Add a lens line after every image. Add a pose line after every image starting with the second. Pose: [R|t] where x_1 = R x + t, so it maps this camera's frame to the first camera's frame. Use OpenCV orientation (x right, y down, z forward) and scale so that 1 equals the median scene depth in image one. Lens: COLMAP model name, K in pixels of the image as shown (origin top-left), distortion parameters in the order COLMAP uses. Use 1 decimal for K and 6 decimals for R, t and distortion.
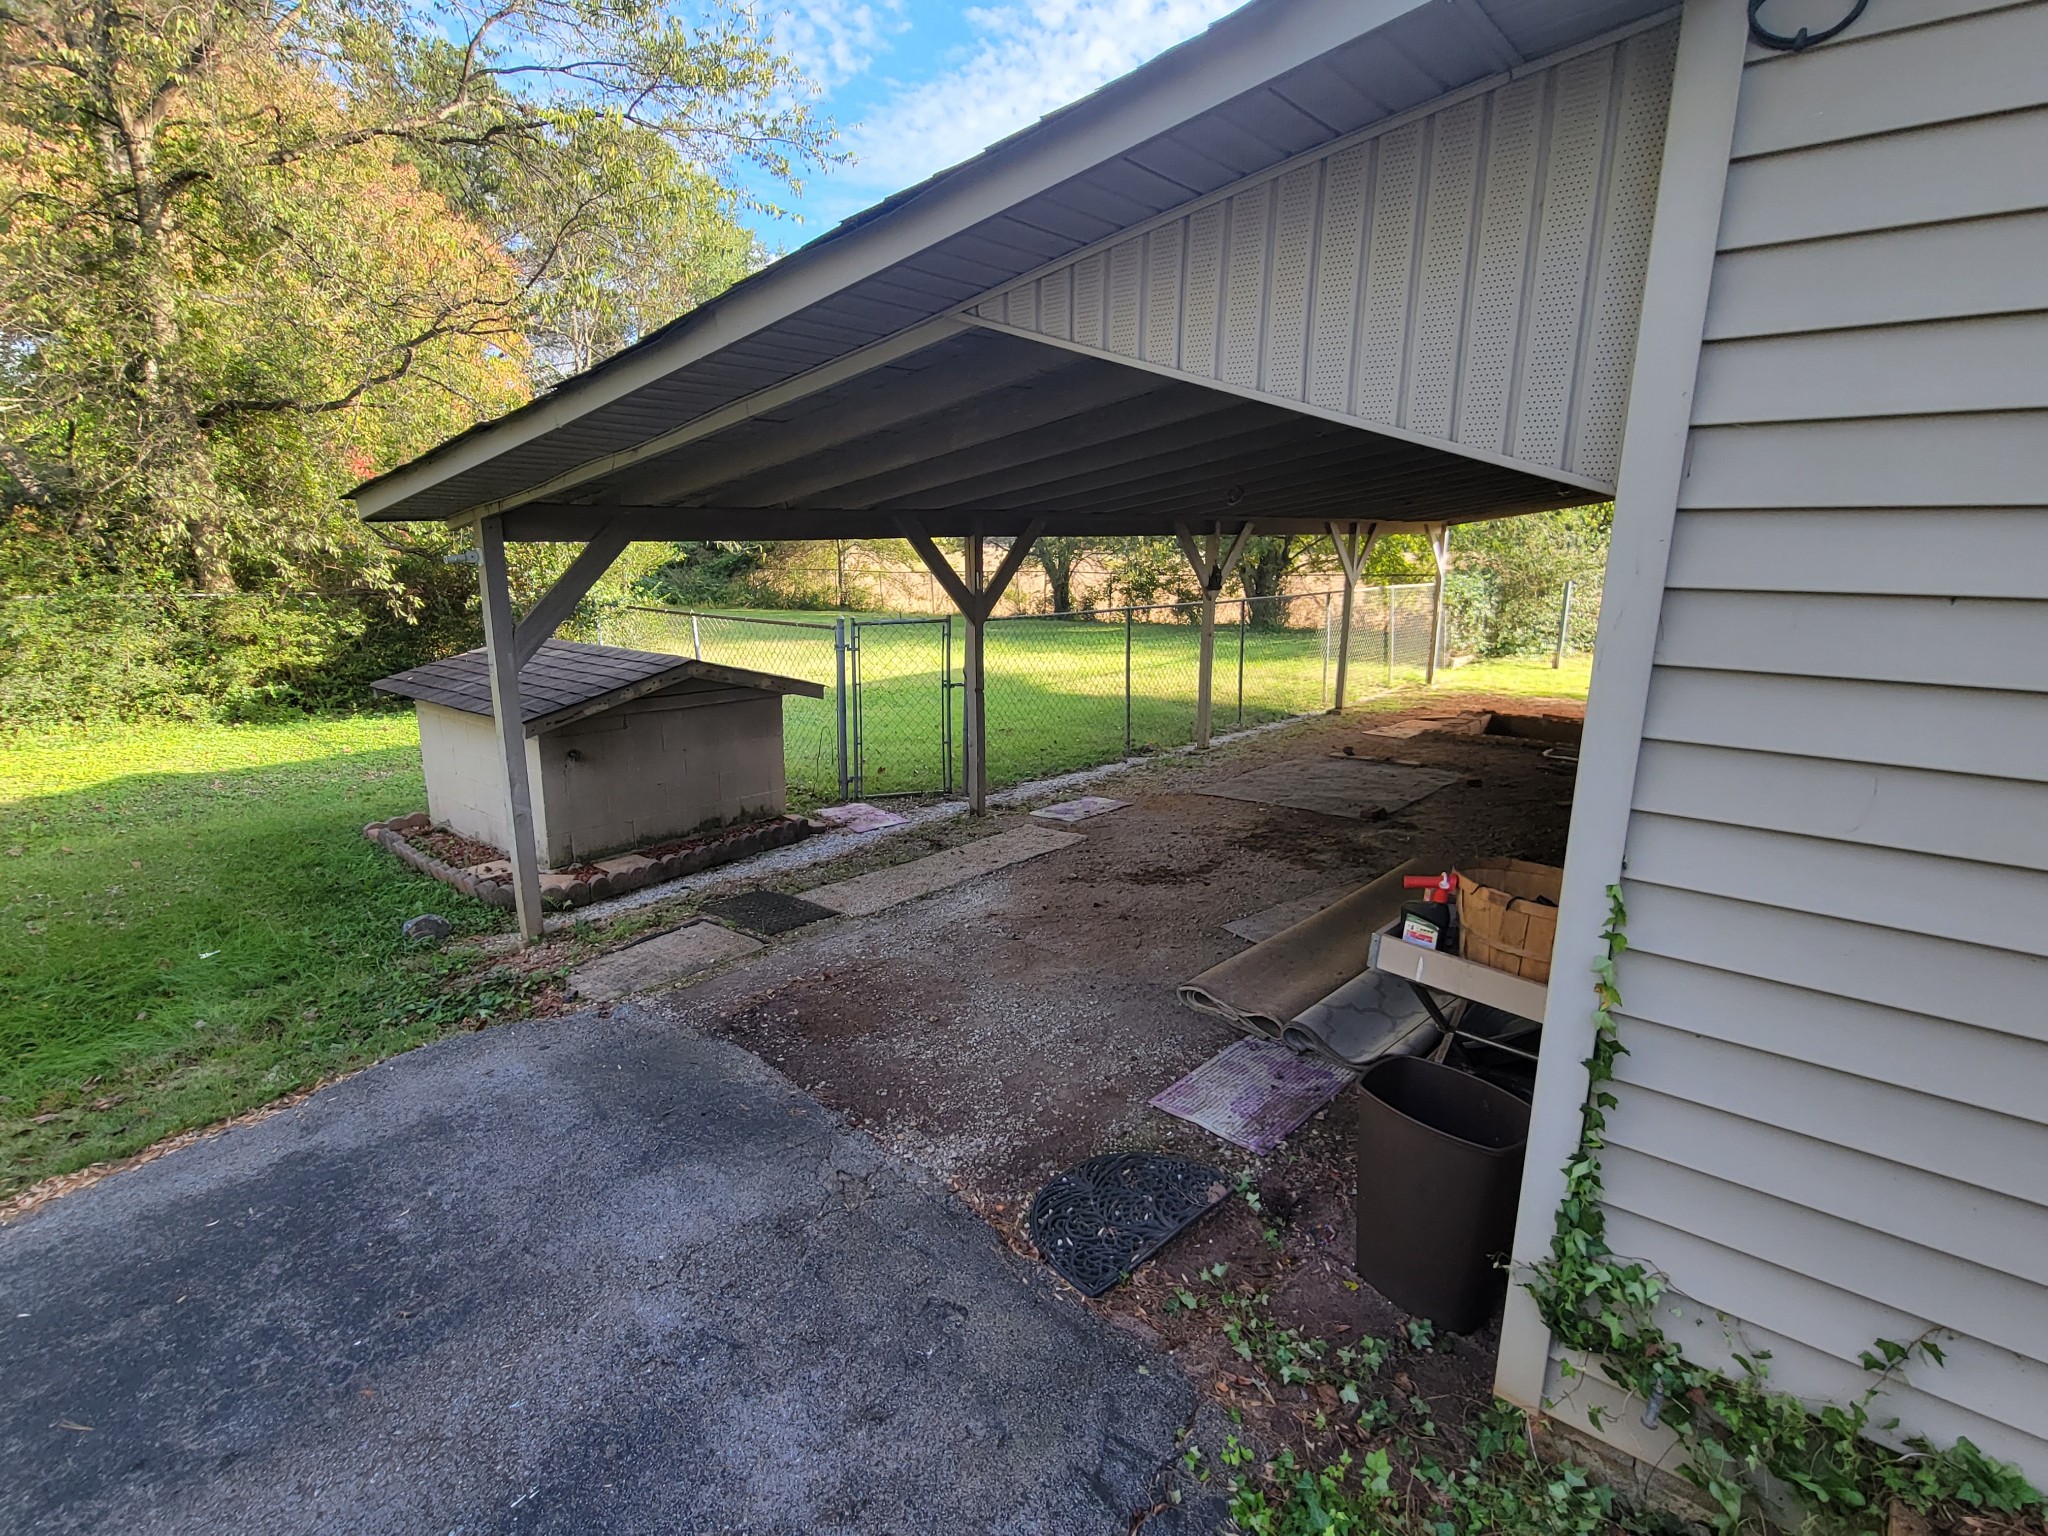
lens RADIAL K [[946.5, 0, 1021.1], [0, 946.5, 770.5], [0, 0, 1]] dist [0.001910, -0.001872]
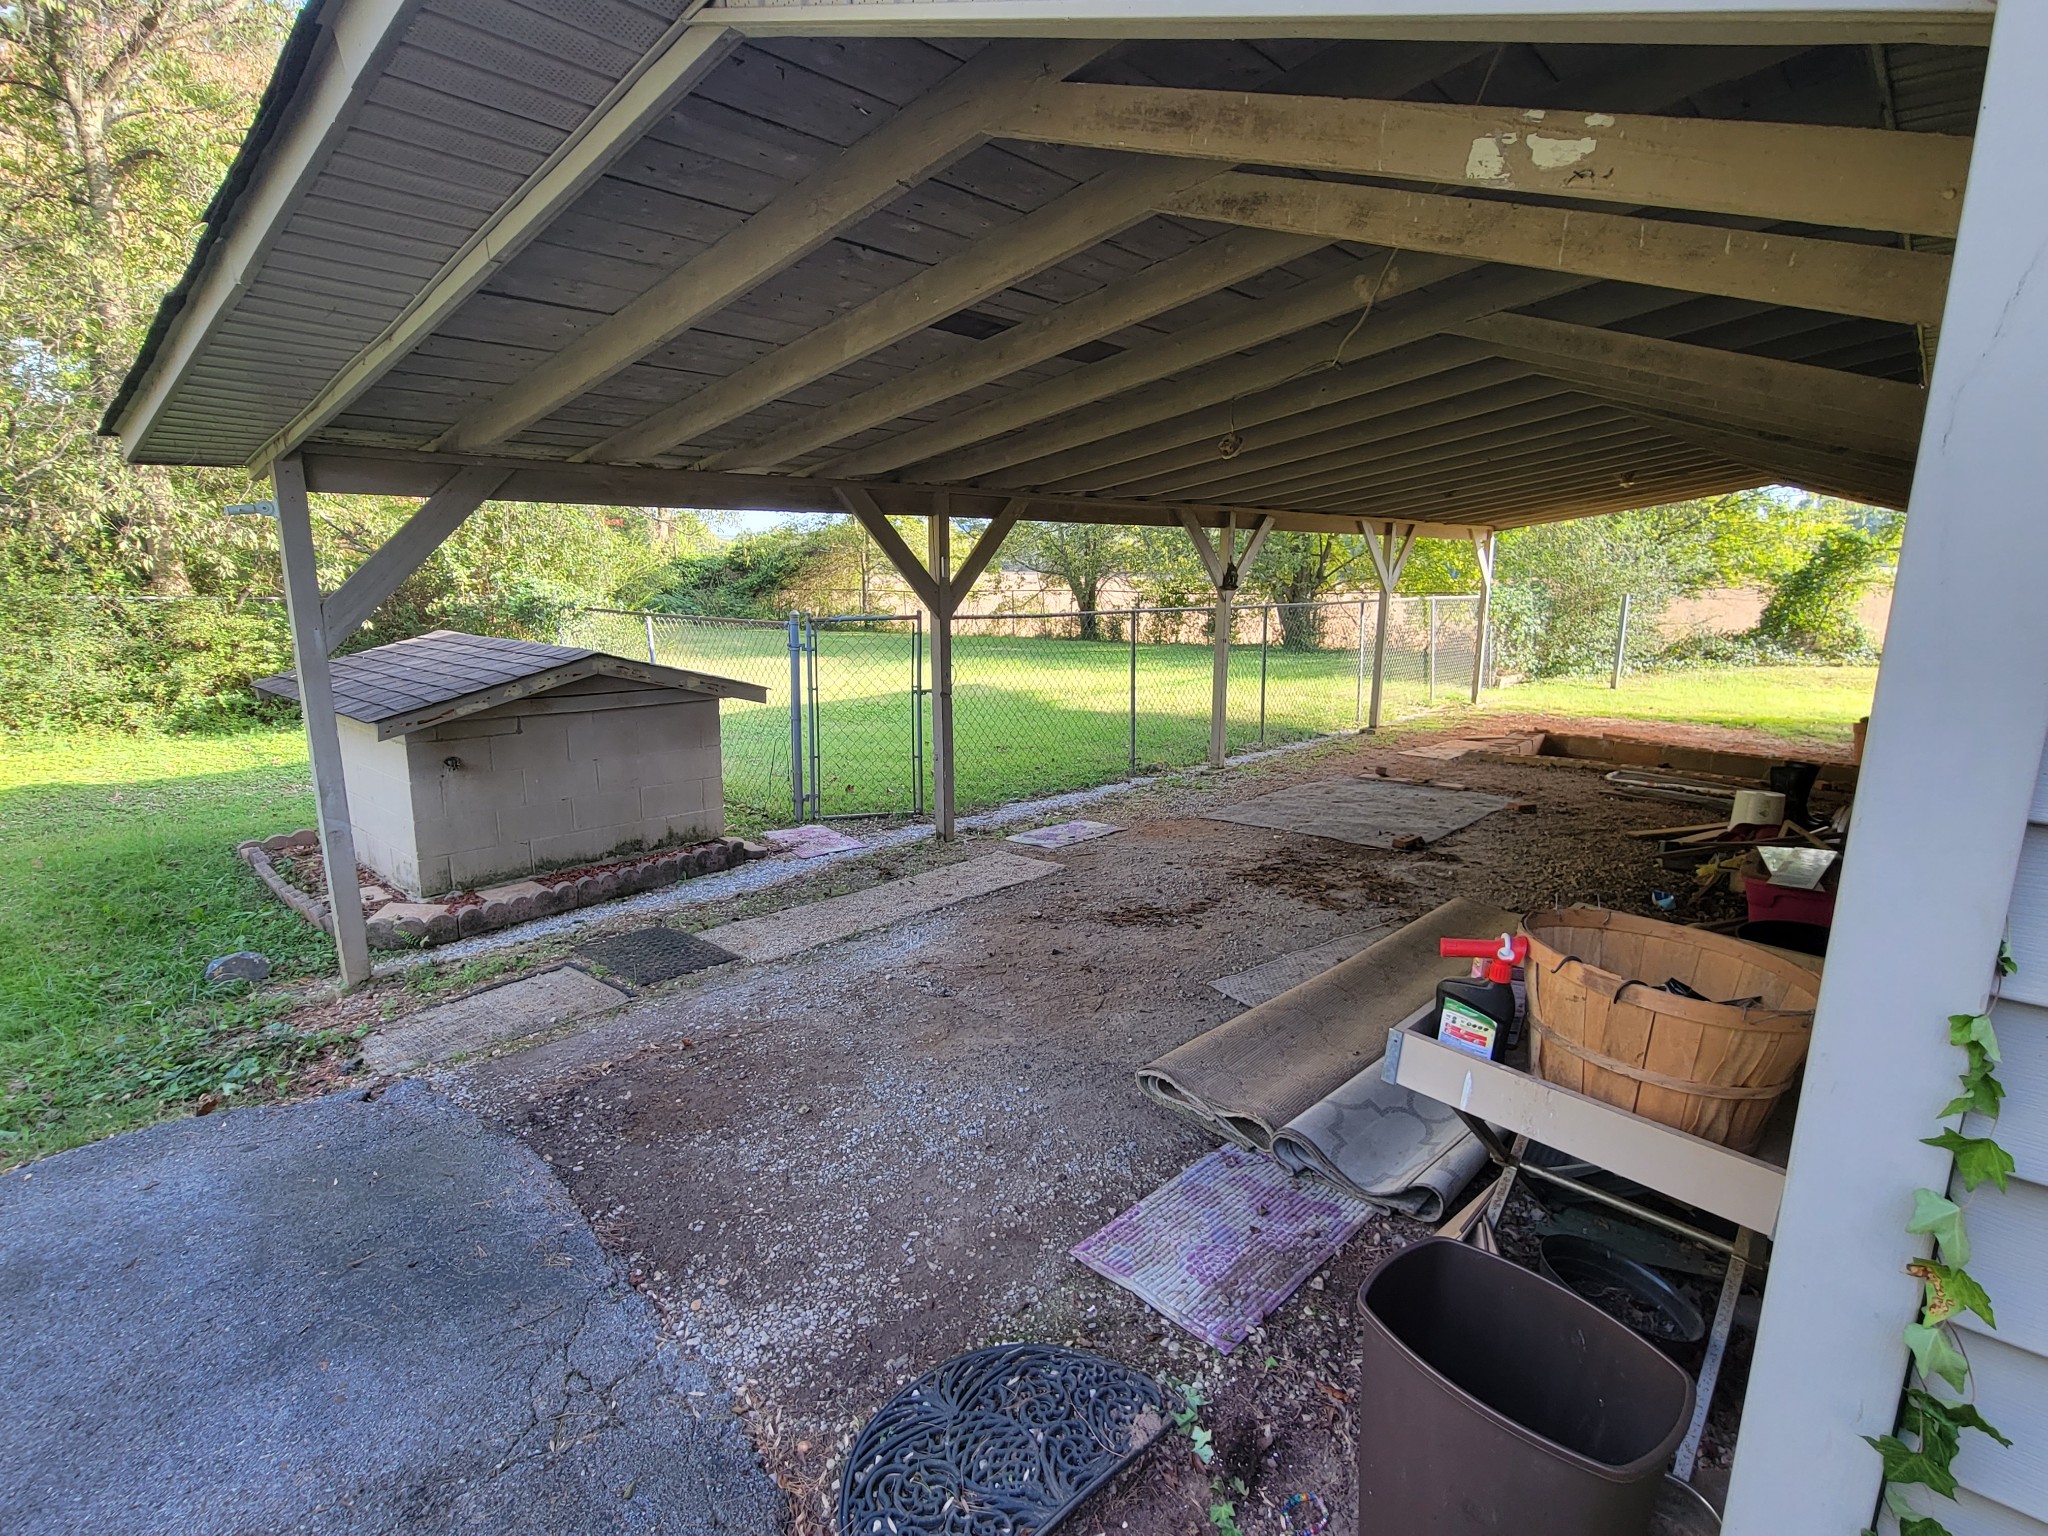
lens RADIAL K [[946.5, 0, 1028.6], [0, 946.5, 775.4], [0, 0, 1]] dist [0.001910, -0.001872]
pose [[0.999459, 0.008724, -0.031703, 0.084710], [-0.009481, 0.999672, -0.023801, 0.011895], [0.031485, 0.024089, 0.999214, 0.203184]]
